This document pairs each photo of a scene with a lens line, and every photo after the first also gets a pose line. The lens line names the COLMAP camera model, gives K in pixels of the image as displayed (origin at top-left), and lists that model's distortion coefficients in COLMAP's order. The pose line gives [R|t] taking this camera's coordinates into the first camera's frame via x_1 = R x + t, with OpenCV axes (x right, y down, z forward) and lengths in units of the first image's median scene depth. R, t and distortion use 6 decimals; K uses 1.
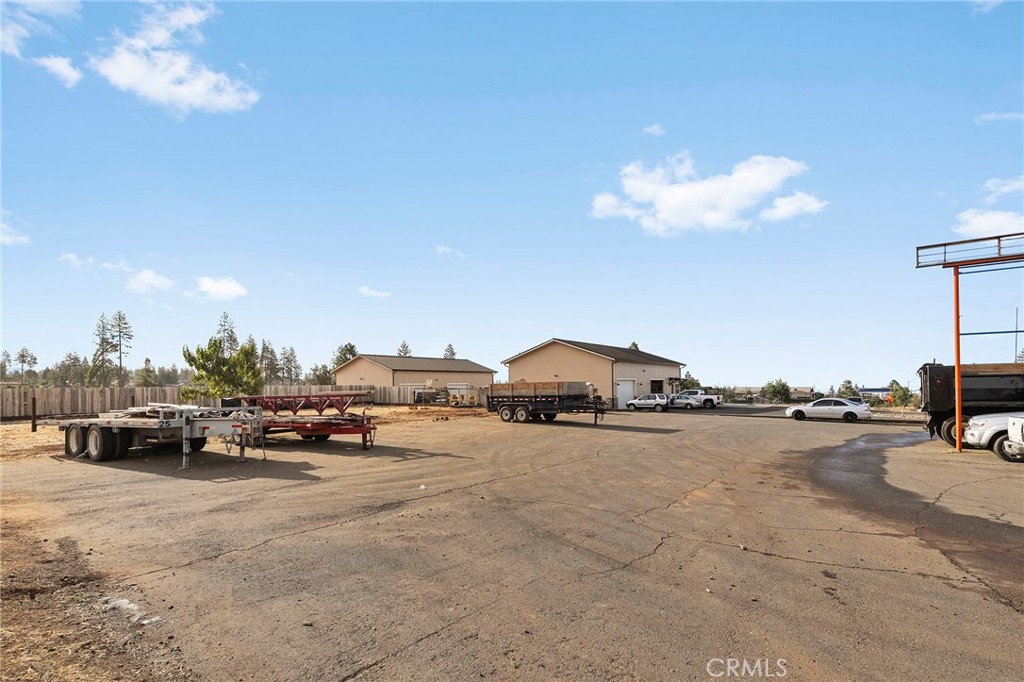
lens RADIAL K [[503.4, 0, 511.8], [0, 503.4, 379.7], [0, 0, 1]] dist [0.000941, 0.000303]
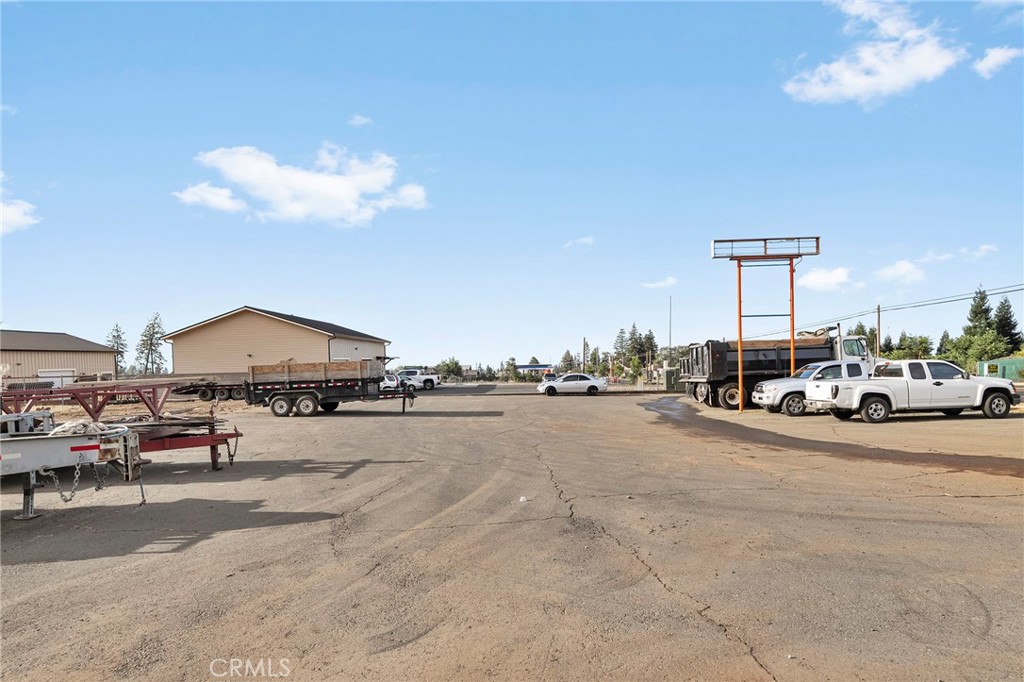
lens RADIAL K [[586.1, 0, 511.6], [0, 586.1, 361.2], [0, 0, 1]] dist [0.001703, 0.000377]
pose [[0.811420, -0.015162, 0.584266, -0.245640], [0.013871, 0.999881, 0.006683, 0.001414], [-0.584298, 0.002682, 0.811535, 0.109179]]
